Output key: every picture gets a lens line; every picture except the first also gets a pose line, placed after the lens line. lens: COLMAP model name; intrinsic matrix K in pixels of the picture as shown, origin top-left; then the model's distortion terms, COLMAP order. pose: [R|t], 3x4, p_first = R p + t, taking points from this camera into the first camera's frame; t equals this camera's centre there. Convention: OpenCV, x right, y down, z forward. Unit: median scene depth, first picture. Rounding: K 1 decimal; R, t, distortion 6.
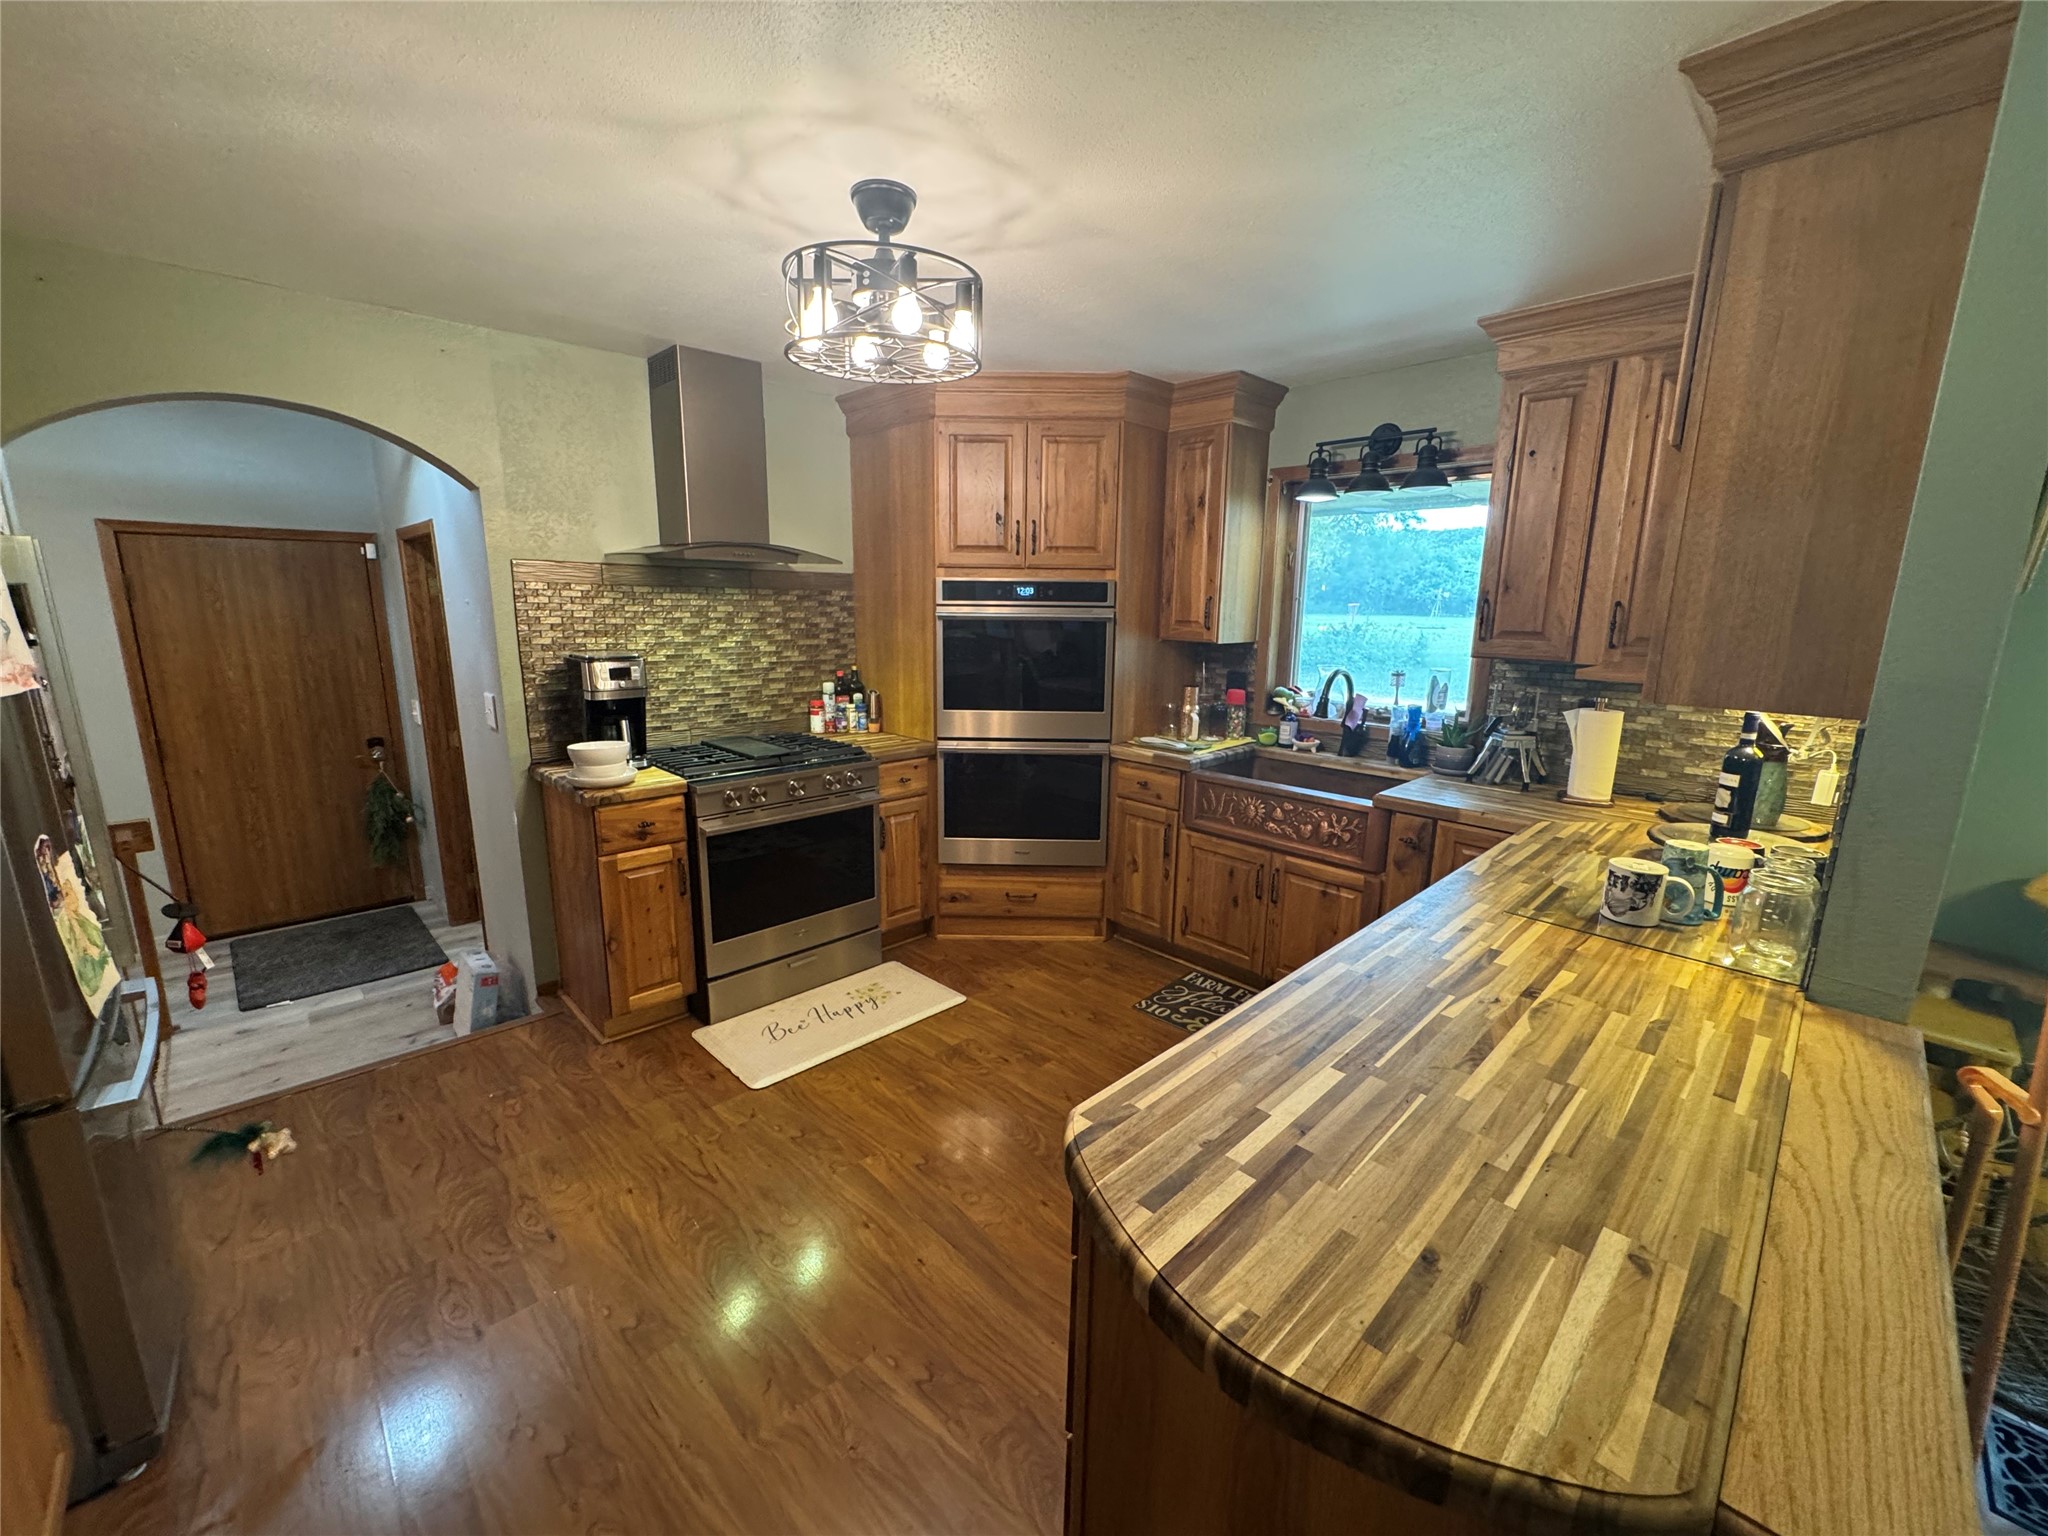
lens RADIAL K [[822.7, 0, 1023.3], [0, 822.7, 768.0], [0, 0, 1]] dist [0.000559, 0.000062]
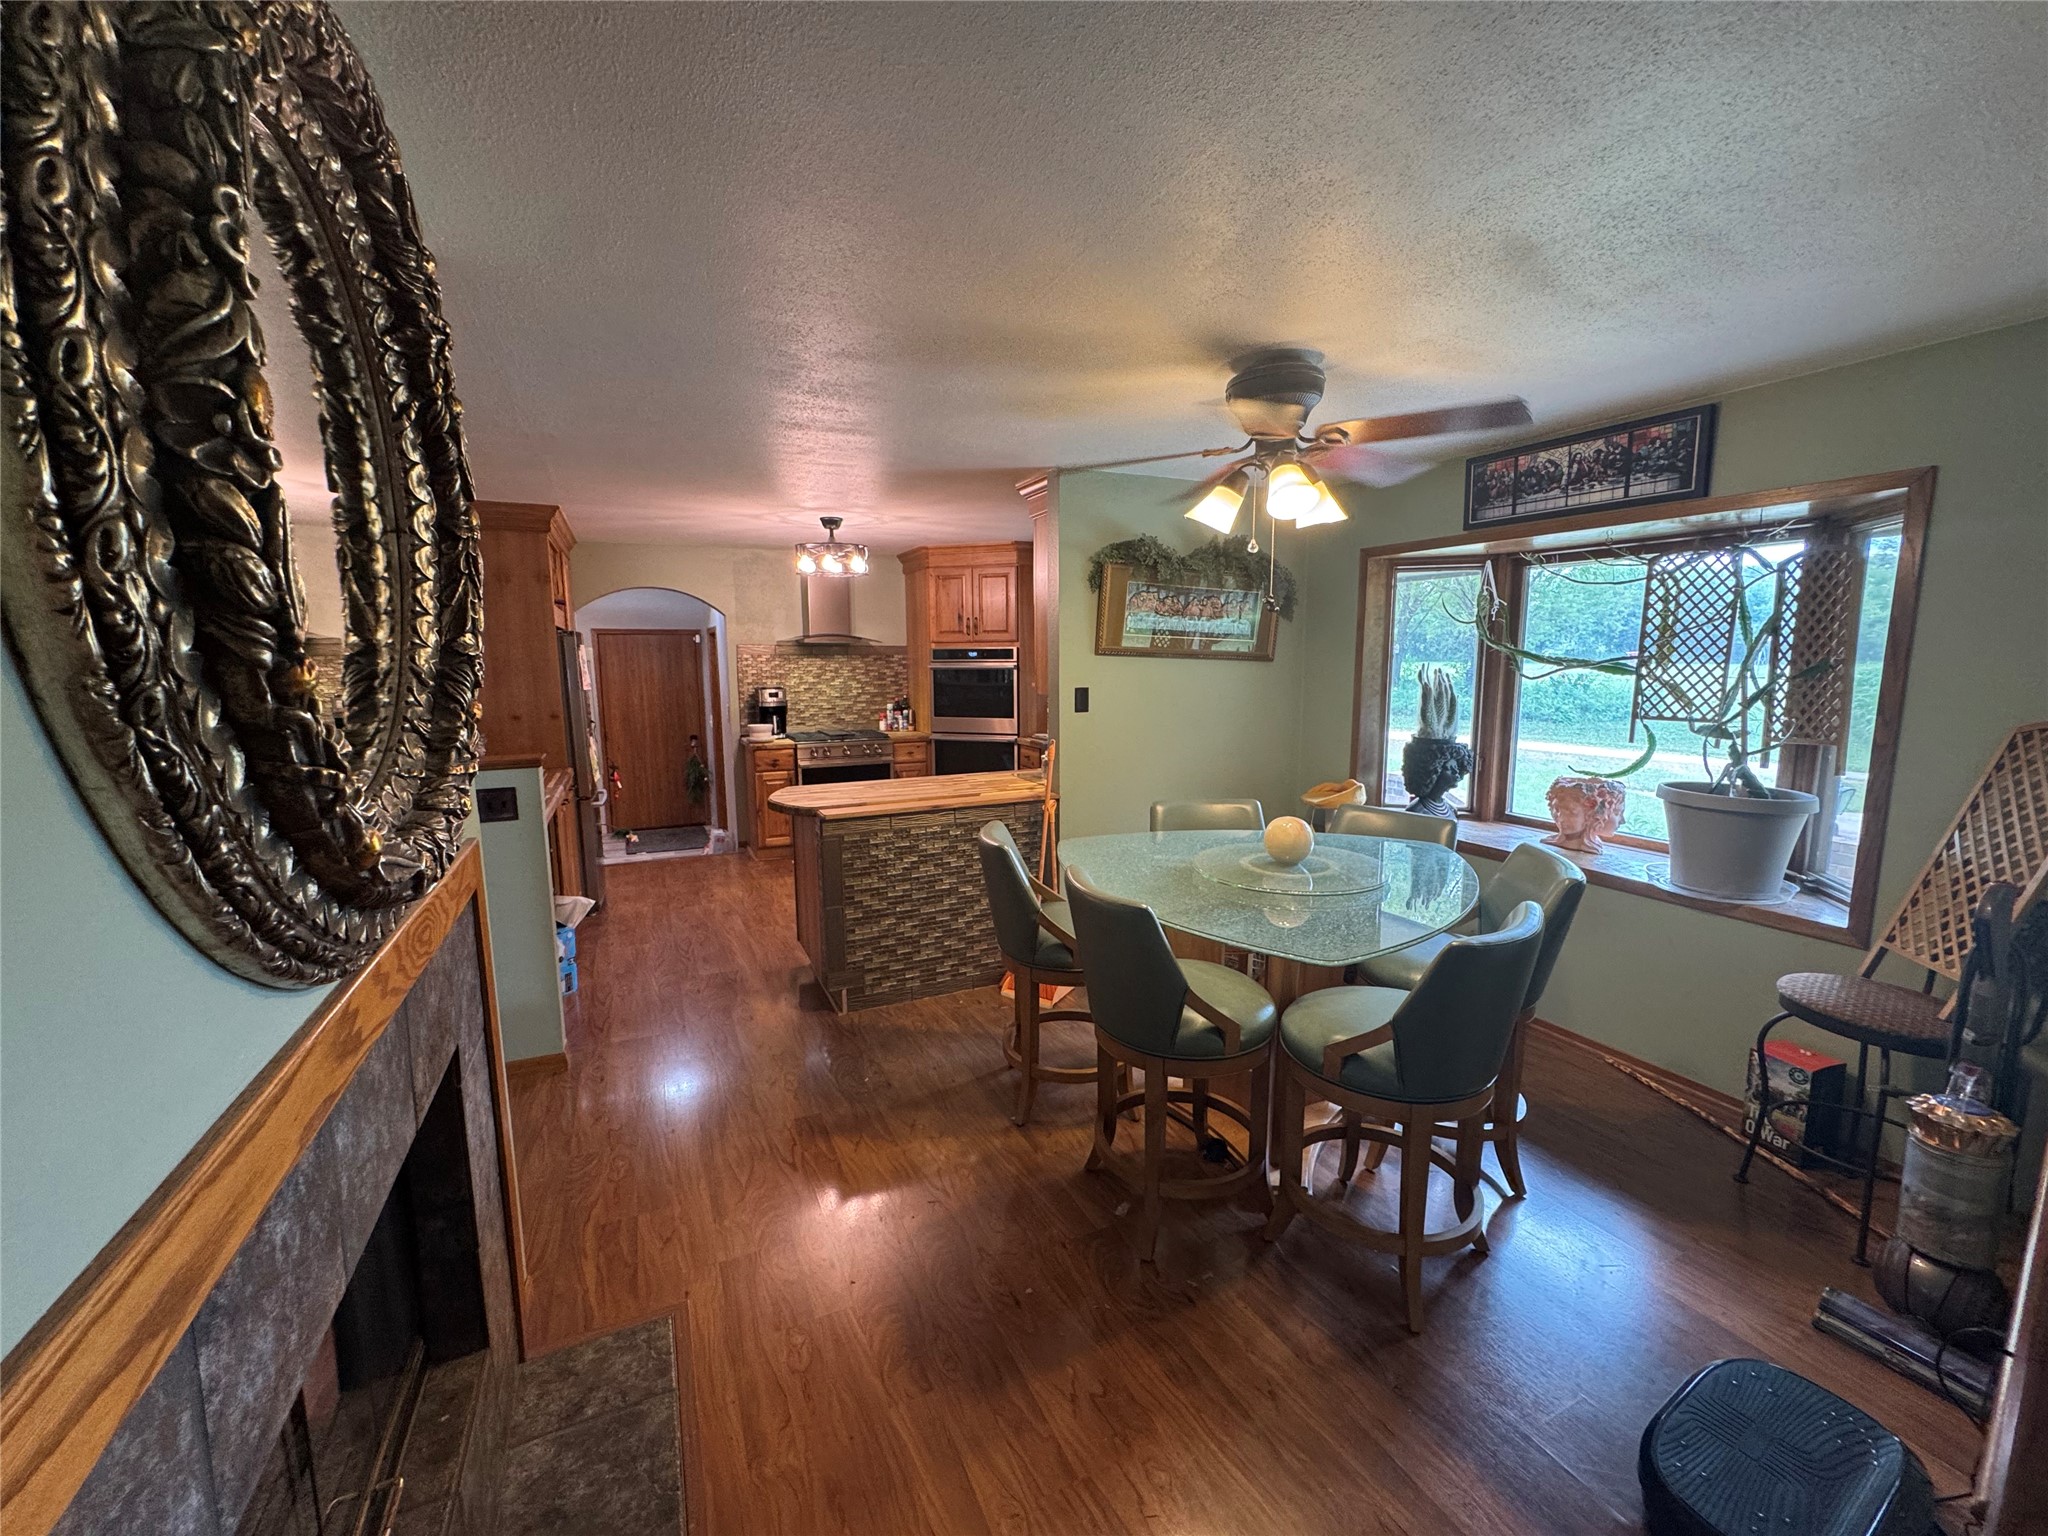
lens RADIAL K [[822.7, 0, 1020.7], [0, 822.7, 766.7], [0, 0, 1]] dist [0.000559, 0.000062]
pose [[0.946066, 0.026404, -0.322897, 0.716946], [-0.048869, 0.996900, -0.061663, 0.152316], [0.320268, 0.074117, 0.944423, -0.723106]]
